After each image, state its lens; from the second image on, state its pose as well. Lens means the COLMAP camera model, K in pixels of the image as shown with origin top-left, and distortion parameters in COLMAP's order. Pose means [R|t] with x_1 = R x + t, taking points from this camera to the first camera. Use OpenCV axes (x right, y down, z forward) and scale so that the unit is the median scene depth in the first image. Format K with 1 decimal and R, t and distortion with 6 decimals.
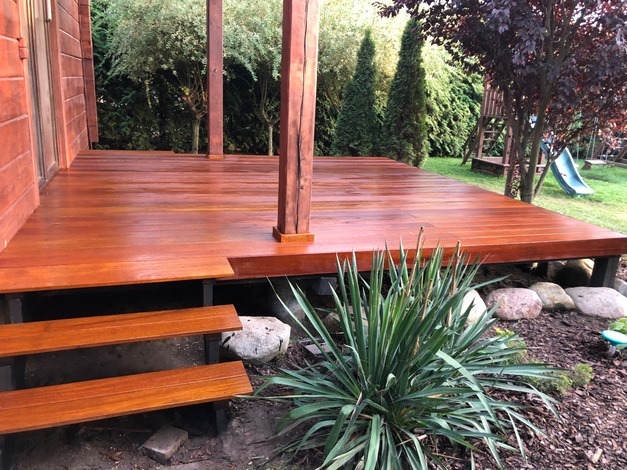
lens RADIAL K [[511.5, 0, 316.9], [0, 511.5, 233.6], [0, 0, 1]] dist [0.042179, -0.046431]
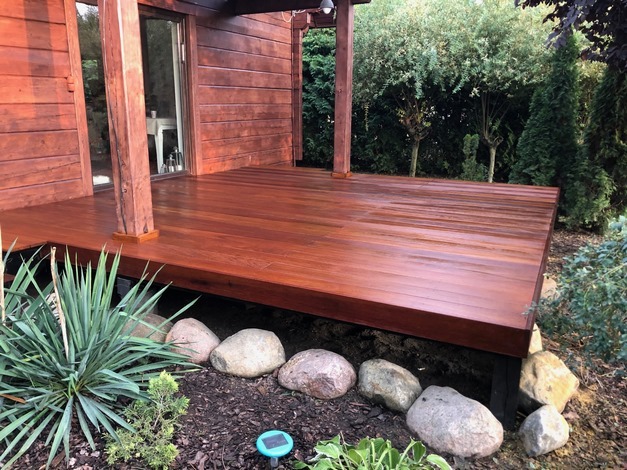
lens RADIAL K [[511.5, 0, 310.4], [0, 511.5, 230.1], [0, 0, 1]] dist [0.042179, -0.046431]
pose [[0.700010, 0.120823, -0.703838, 0.554485], [-0.163413, 0.986534, 0.006827, -0.044250], [0.695185, 0.110238, 0.710328, 0.282252]]
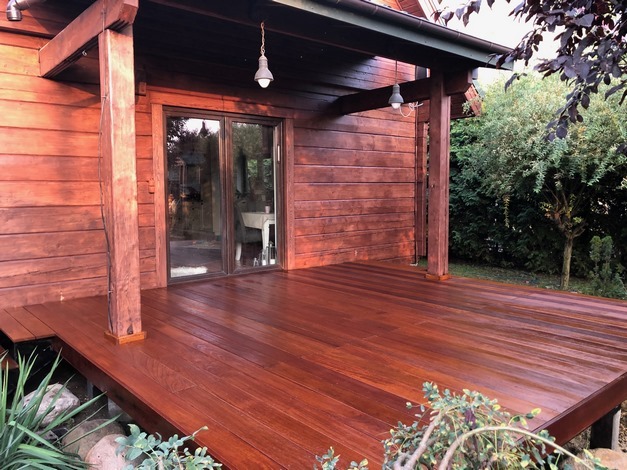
lens RADIAL K [[511.5, 0, 318.2], [0, 511.5, 230.1], [0, 0, 1]] dist [0.042179, -0.046431]
pose [[0.371466, 0.014033, -0.928341, 0.638374], [-0.228706, 0.970458, -0.076845, -0.129218], [0.899837, 0.240862, 0.363701, 0.529126]]
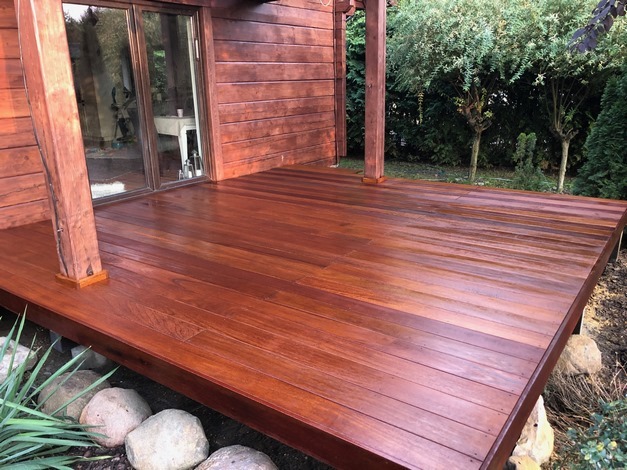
lens RADIAL K [[511.5, 0, 323.0], [0, 511.5, 230.4], [0, 0, 1]] dist [0.042179, -0.046431]
pose [[0.586315, 0.164607, -0.793183, 0.549557], [-0.170062, 0.982330, 0.078151, -0.134296], [0.792031, 0.089069, 0.603948, 0.443911]]
